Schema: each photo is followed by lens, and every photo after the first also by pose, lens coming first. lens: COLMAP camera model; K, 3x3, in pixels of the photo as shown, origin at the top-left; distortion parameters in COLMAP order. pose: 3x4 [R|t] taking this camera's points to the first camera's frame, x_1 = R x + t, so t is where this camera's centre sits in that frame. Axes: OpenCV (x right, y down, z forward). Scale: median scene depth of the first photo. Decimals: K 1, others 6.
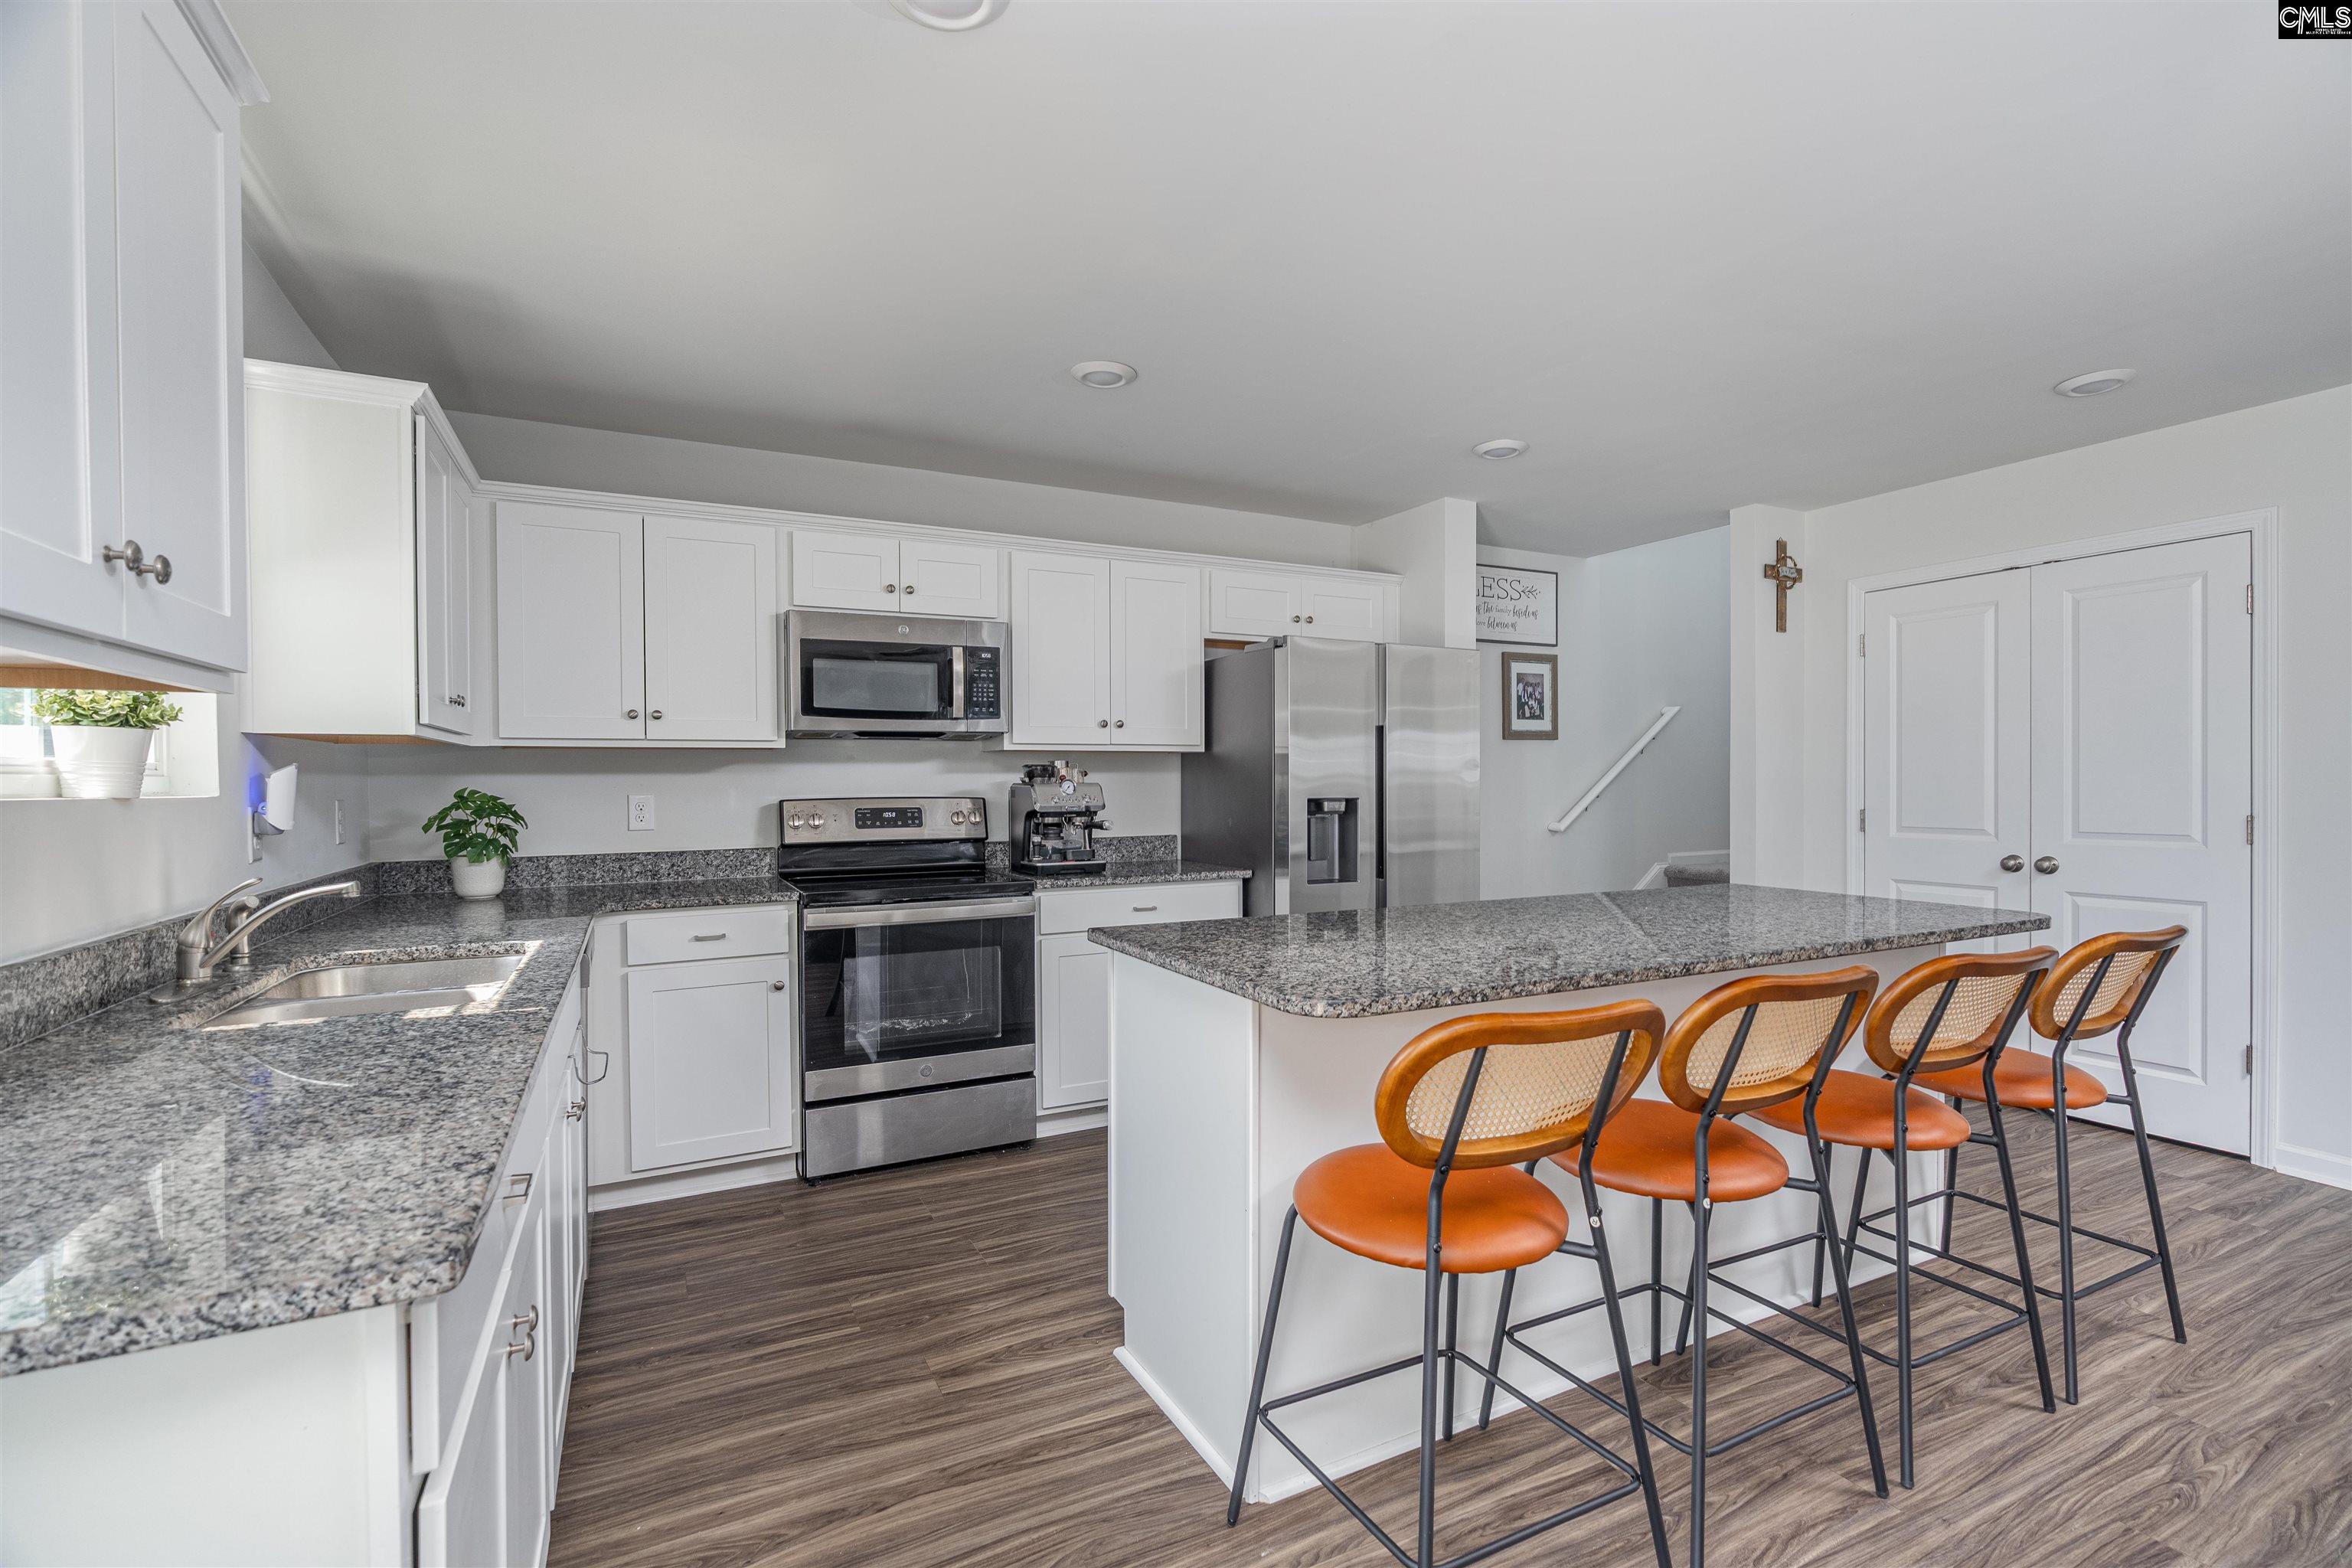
lens RADIAL K [[1074.8, 0, 1169.5], [0, 1074.8, 798.1], [0, 0, 1]] dist [0.000289, -0.000529]
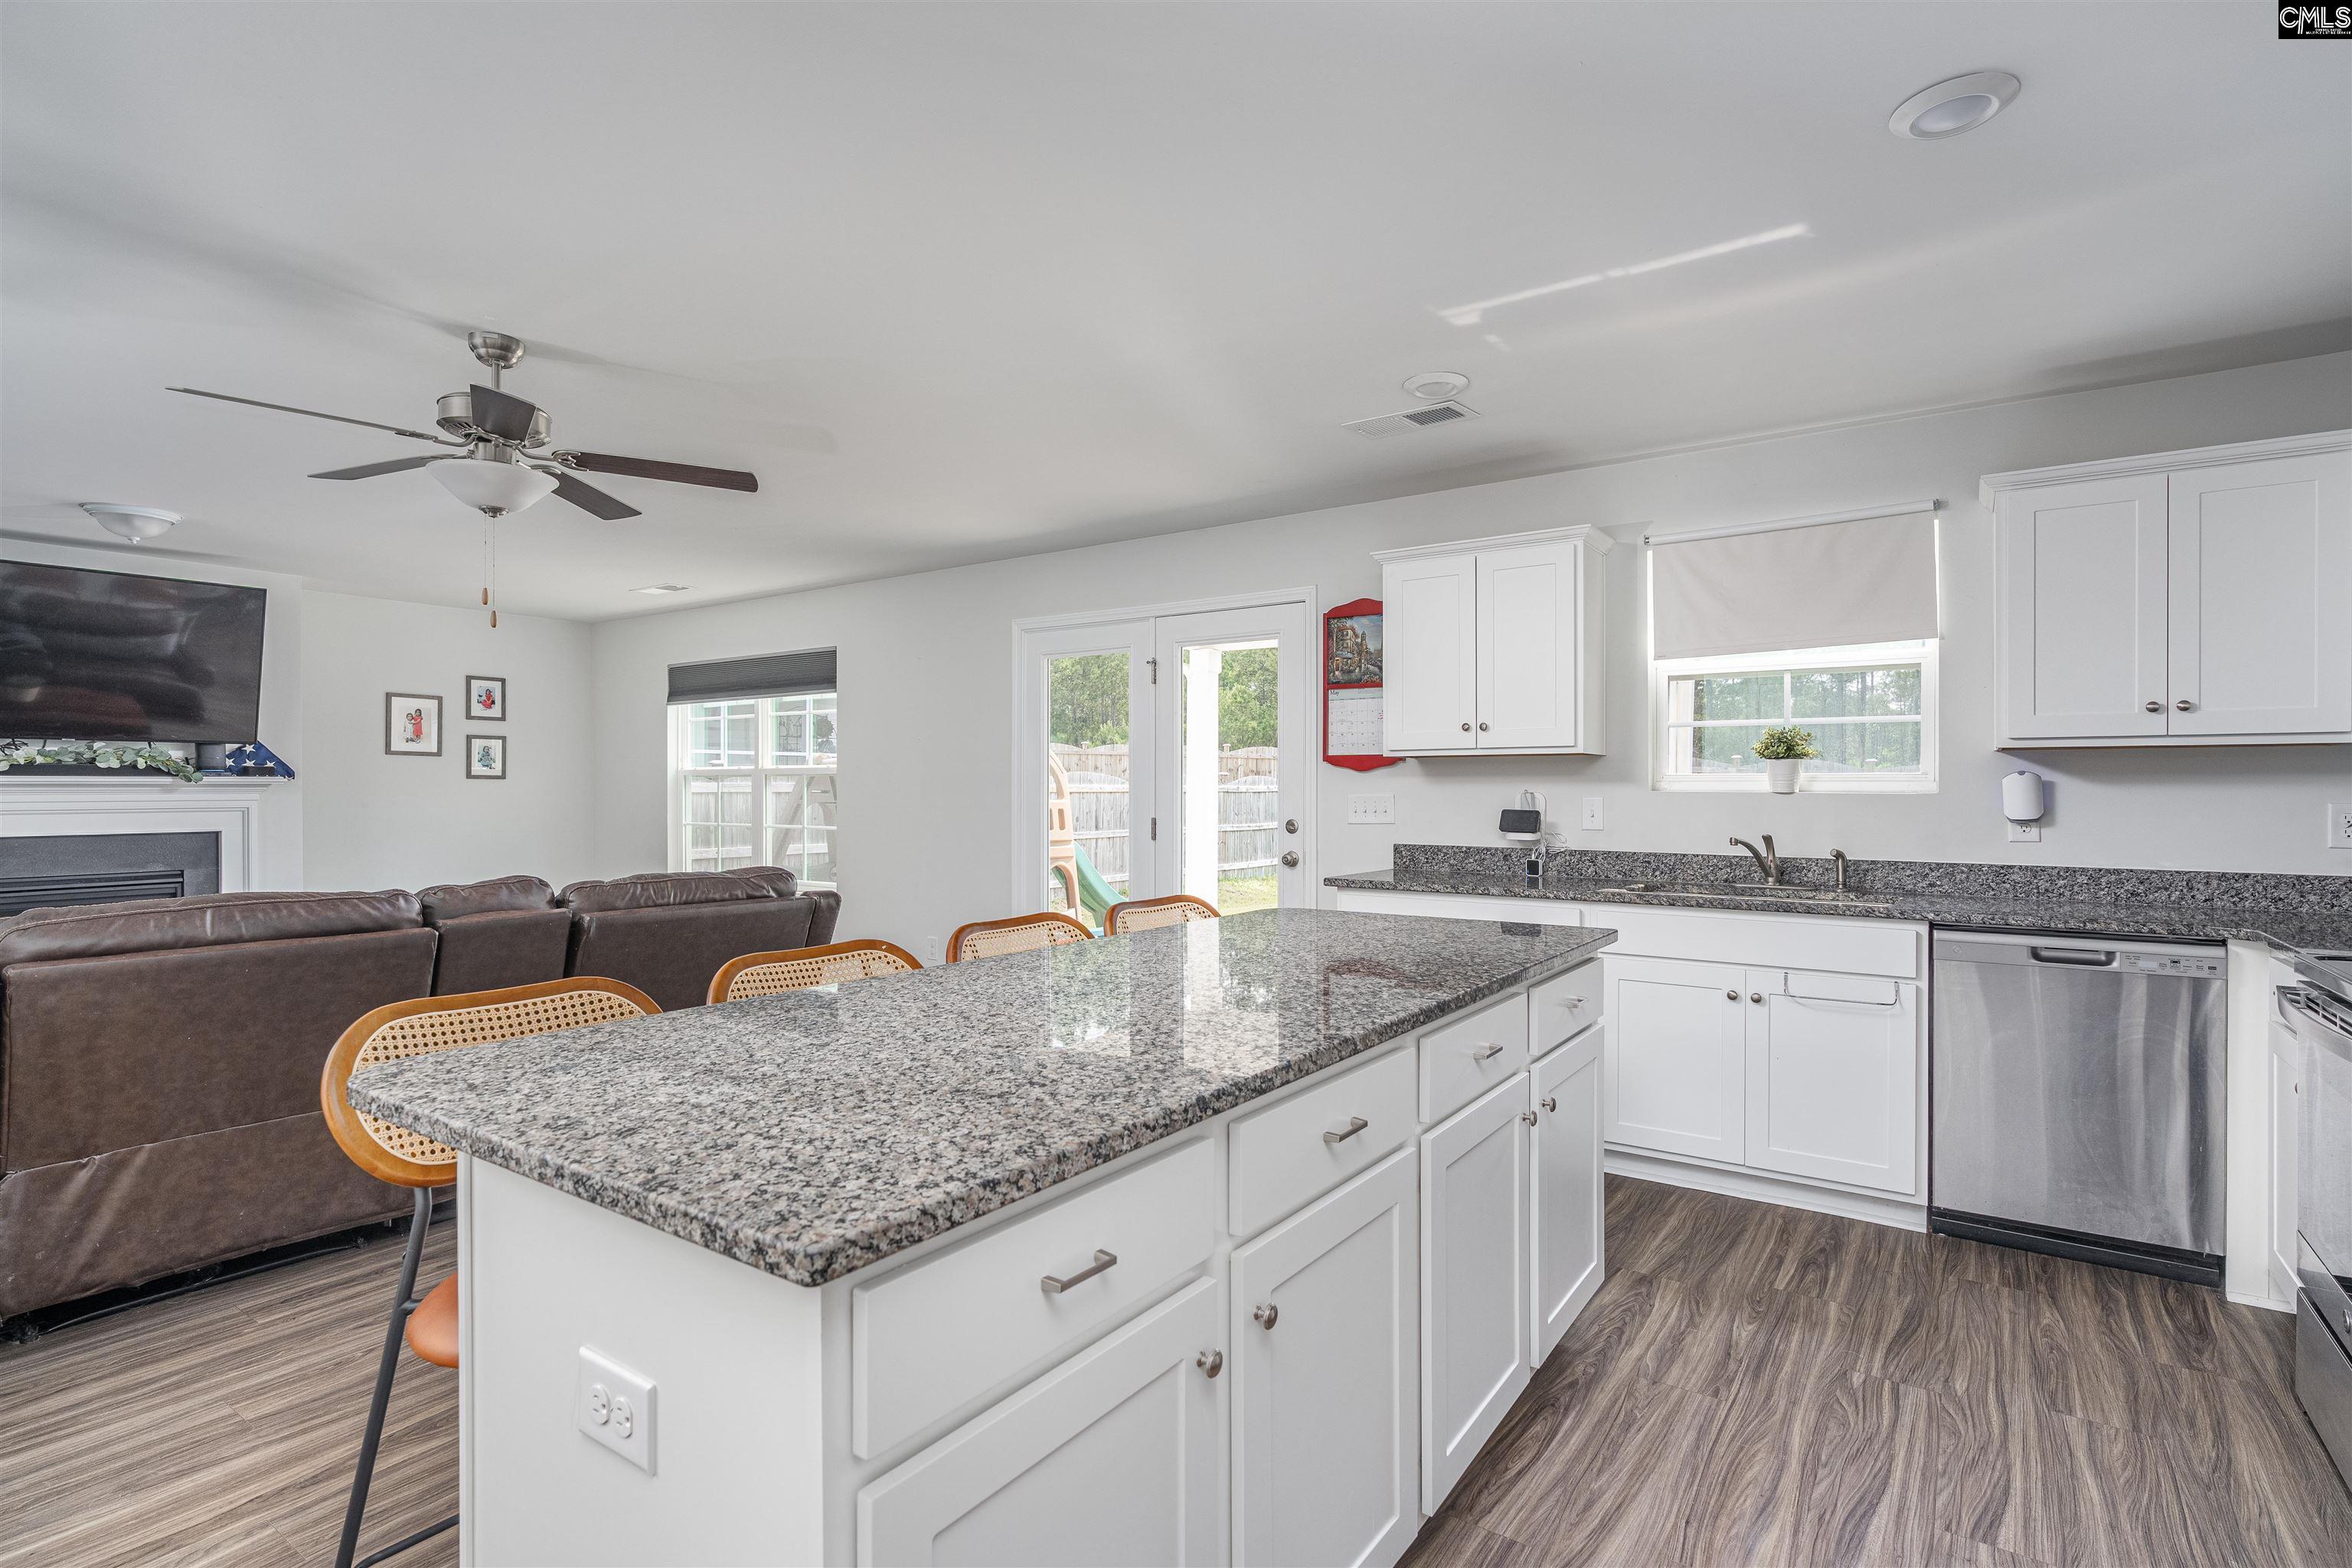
lens RADIAL K [[1140.4, 0, 1151.9], [0, 1140.4, 791.5], [0, 0, 1]] dist [0.014443, -0.000793]
pose [[-0.892624, 0.000798, -0.450802, 0.528643], [-0.004911, 0.999922, 0.011494, -0.014784], [0.450776, 0.012474, -0.892550, 1.150695]]
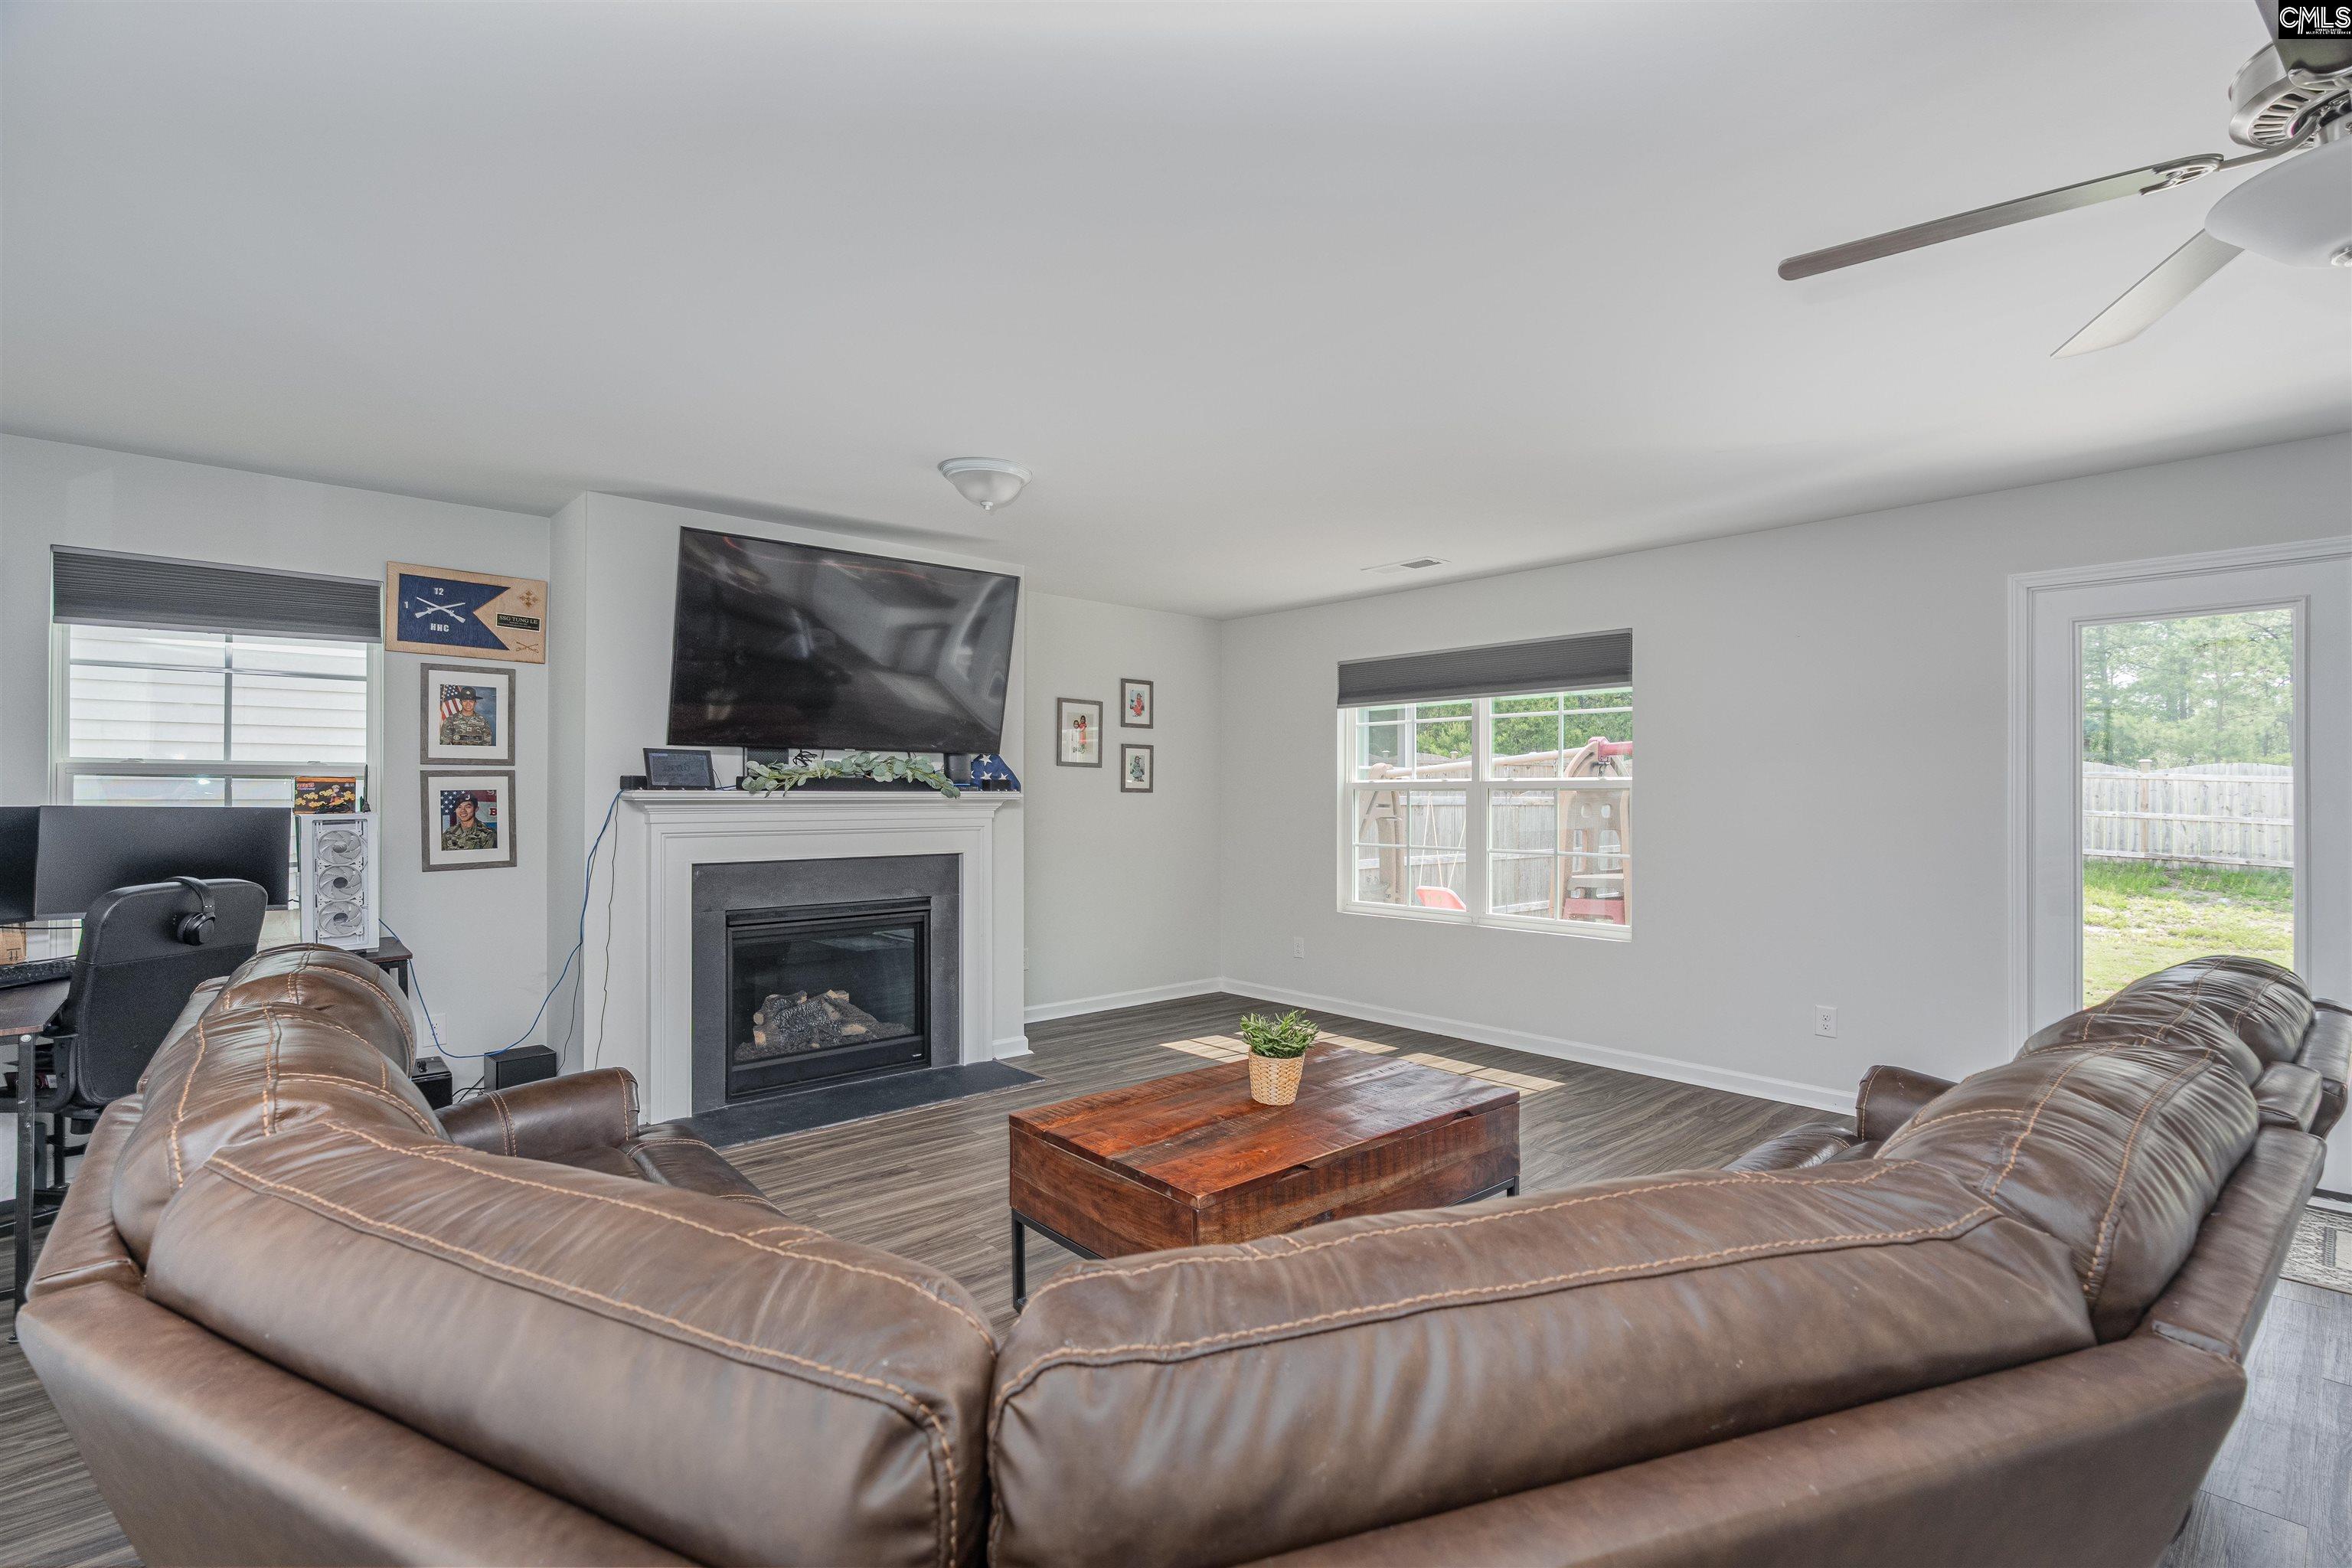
lens RADIAL K [[1074.8, 0, 1182.8], [0, 1074.8, 798.6], [0, 0, 1]] dist [0.000289, -0.000529]
pose [[-0.967464, -0.002772, -0.252992, 1.077178], [-0.006251, 0.999897, 0.012950, -0.021067], [0.252930, 0.014110, -0.967382, 0.436614]]
